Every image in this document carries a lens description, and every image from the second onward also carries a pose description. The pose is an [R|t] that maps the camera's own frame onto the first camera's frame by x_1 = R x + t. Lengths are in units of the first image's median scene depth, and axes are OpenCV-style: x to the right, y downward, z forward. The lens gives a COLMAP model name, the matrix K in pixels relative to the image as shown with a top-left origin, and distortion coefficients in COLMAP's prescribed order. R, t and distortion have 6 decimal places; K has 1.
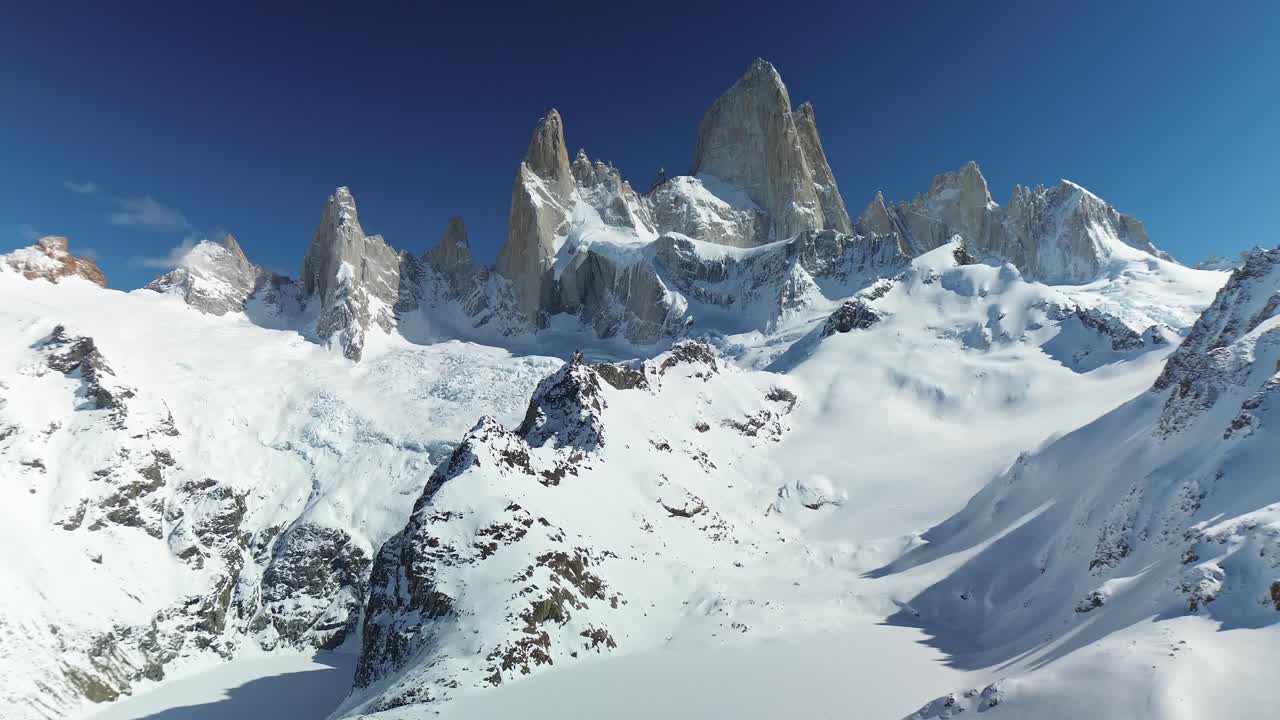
lens RADIAL K [[931.7, 0, 640.0], [0, 931.7, 360.0], [0, 0, 1]] dist [0.154665, -0.322217]
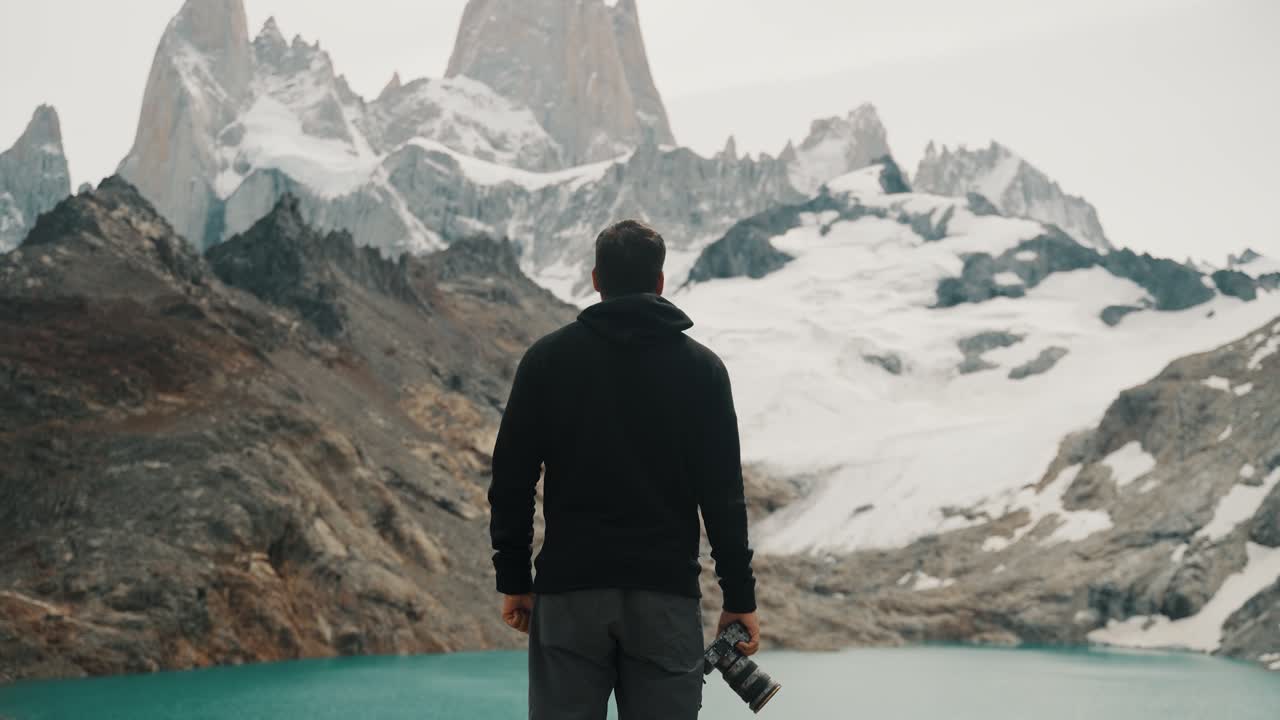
lens RADIAL K [[1363.9, 0, 640.0], [0, 1363.9, 360.0], [0, 0, 1]] dist [-0.051448, 0.027409]
pose [[0.972274, 0.063975, 0.224925, -0.014515], [-0.051711, 0.996858, -0.060006, 0.043726], [-0.228057, 0.046711, 0.972527, 0.100478]]
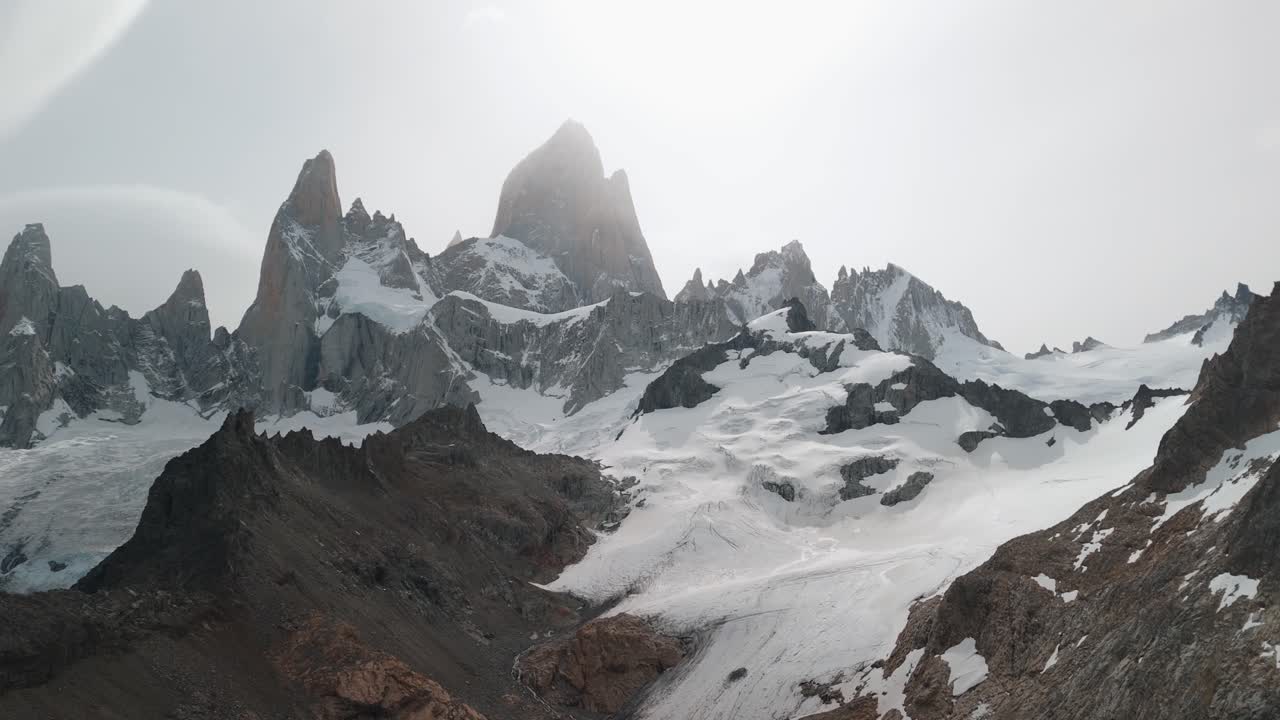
lens RADIAL K [[931.7, 0, 640.0], [0, 931.7, 360.0], [0, 0, 1]] dist [0.154665, -0.322217]
pose [[0.980404, 0.030846, 0.194568, 0.026895], [-0.010737, 0.994564, -0.103574, 0.006056], [-0.196705, 0.099455, 0.975405, 0.145244]]
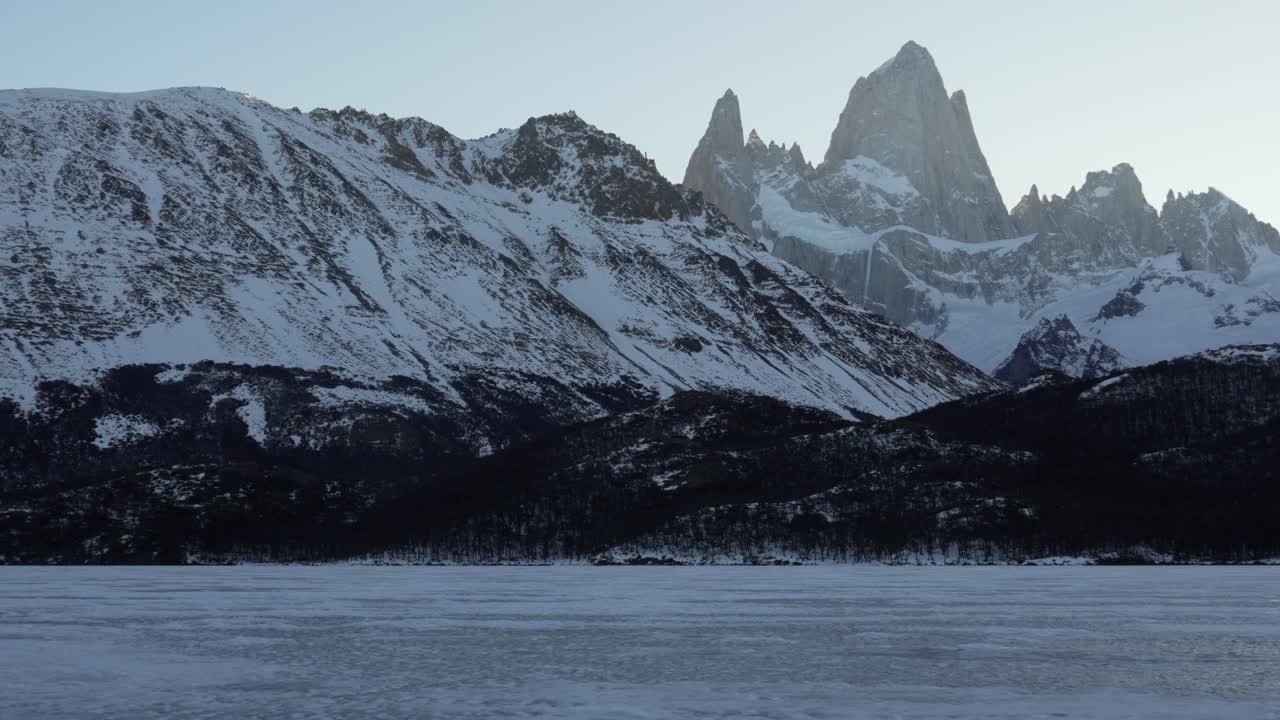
lens RADIAL K [[1746.7, 0, 657.9], [0, 1746.7, 360.2], [0, 0, 1]] dist [0.002718, -0.000757]
pose [[0.978275, 0.018358, 0.206496, -0.570814], [-0.014737, 0.999710, -0.019060, 0.055714], [-0.206786, 0.015603, 0.978262, -0.809909]]
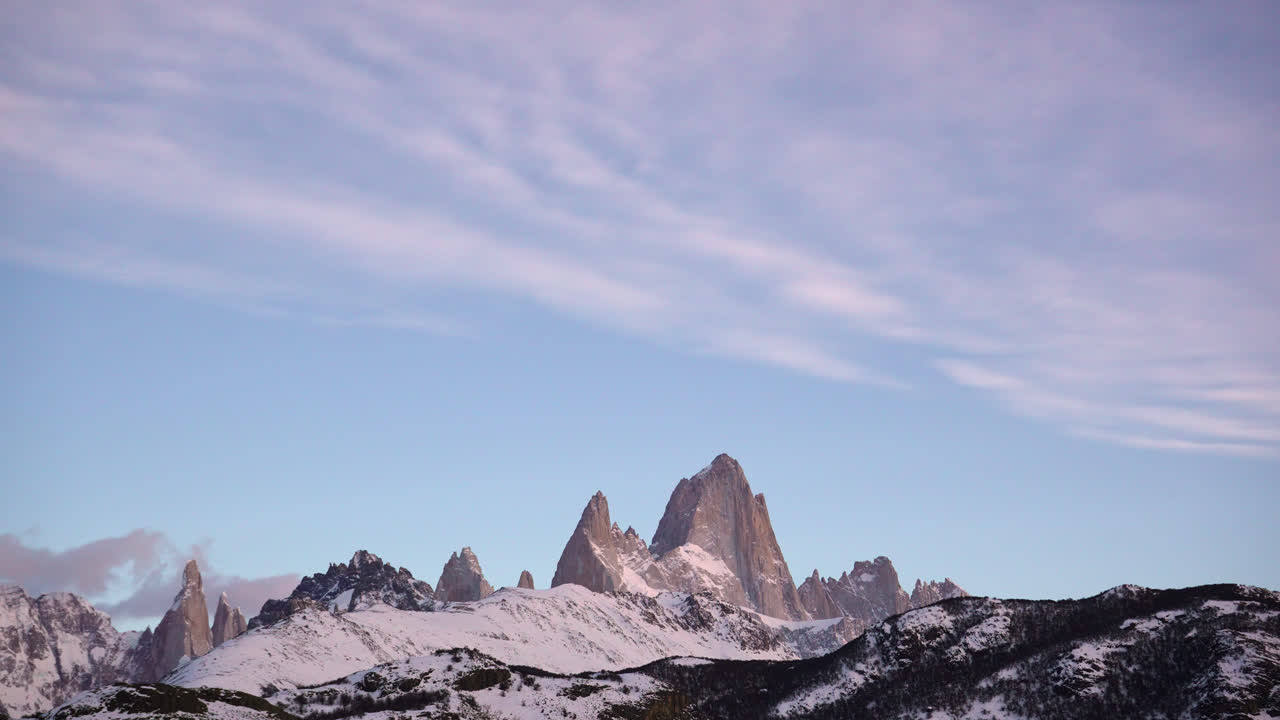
lens RADIAL K [[2120.9, 0, 640.0], [0, 2120.9, 360.0], [0, 0, 1]] dist [-0.035478, 0.052265]
pose [[0.908993, 0.102354, 0.404048, -1.301670], [-0.035581, 0.984896, -0.169450, 0.047322], [-0.415289, 0.139653, 0.898906, -1.738795]]
